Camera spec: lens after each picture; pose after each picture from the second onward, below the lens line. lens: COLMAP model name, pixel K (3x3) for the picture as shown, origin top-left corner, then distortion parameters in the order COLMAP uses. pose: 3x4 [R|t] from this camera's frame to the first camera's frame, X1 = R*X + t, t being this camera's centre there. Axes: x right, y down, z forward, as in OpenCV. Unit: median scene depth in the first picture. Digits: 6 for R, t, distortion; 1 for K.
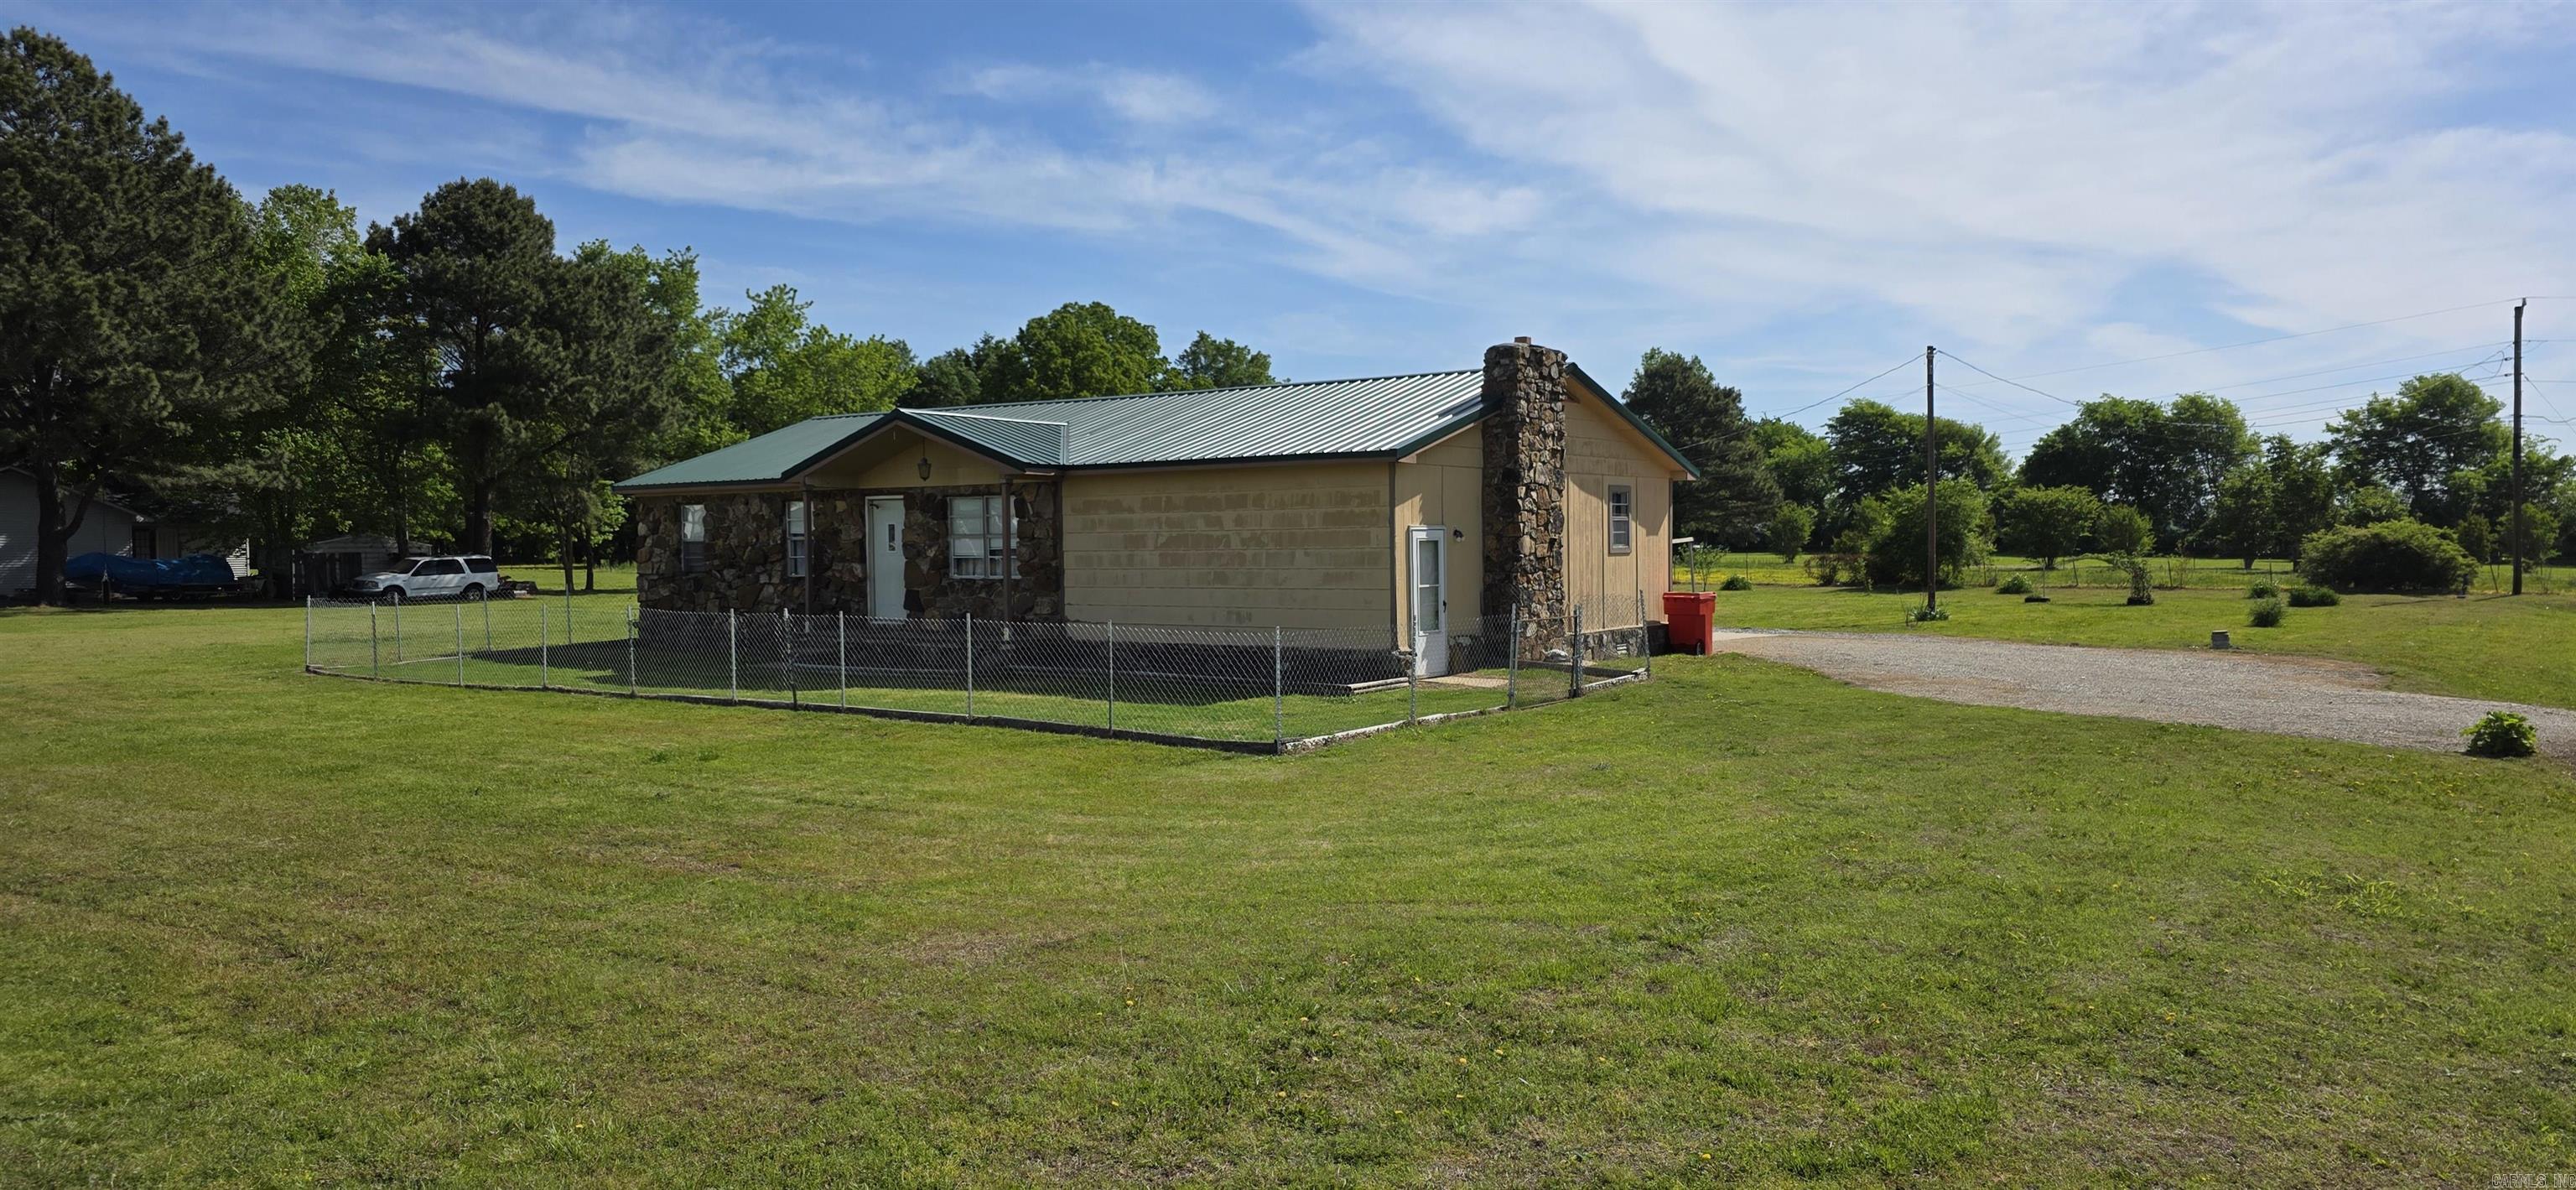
lens RADIAL K [[1711.7, 0, 1289.9], [0, 1711.7, 591.3], [0, 0, 1]] dist [0.045210, -0.037407]
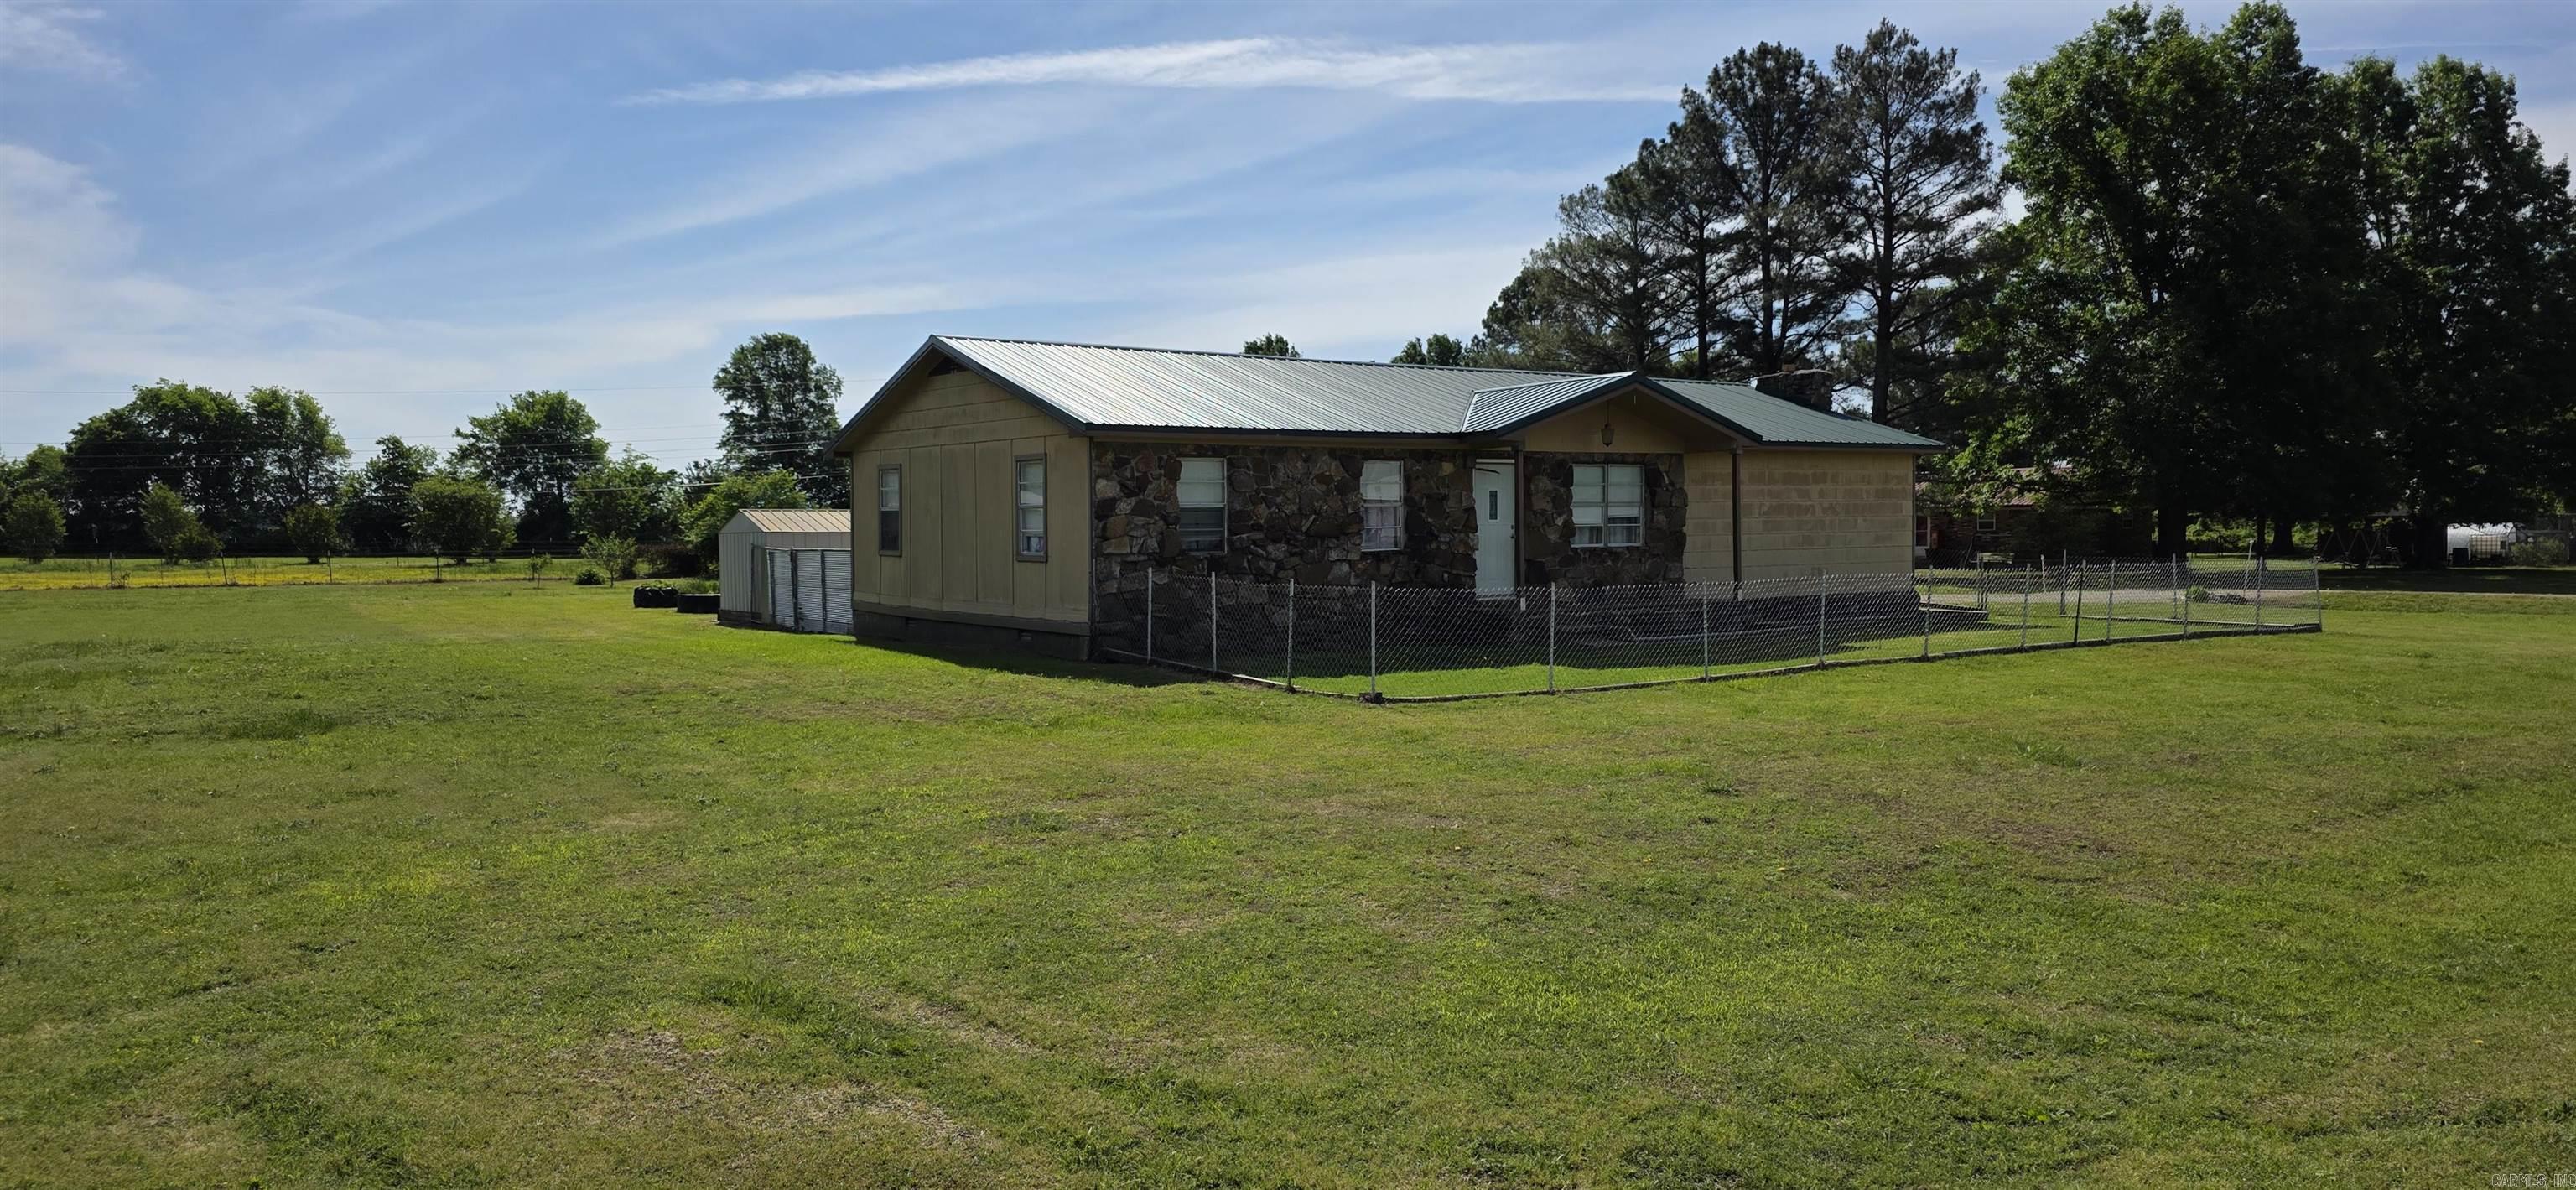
lens RADIAL K [[1711.7, 0, 1287.1], [0, 1711.7, 591.9], [0, 0, 1]] dist [0.045210, -0.037407]
pose [[0.333612, -0.032204, 0.942160, -1.129658], [0.034933, 0.999152, 0.021783, -0.008855], [-0.942063, 0.025646, 0.334454, 0.801263]]
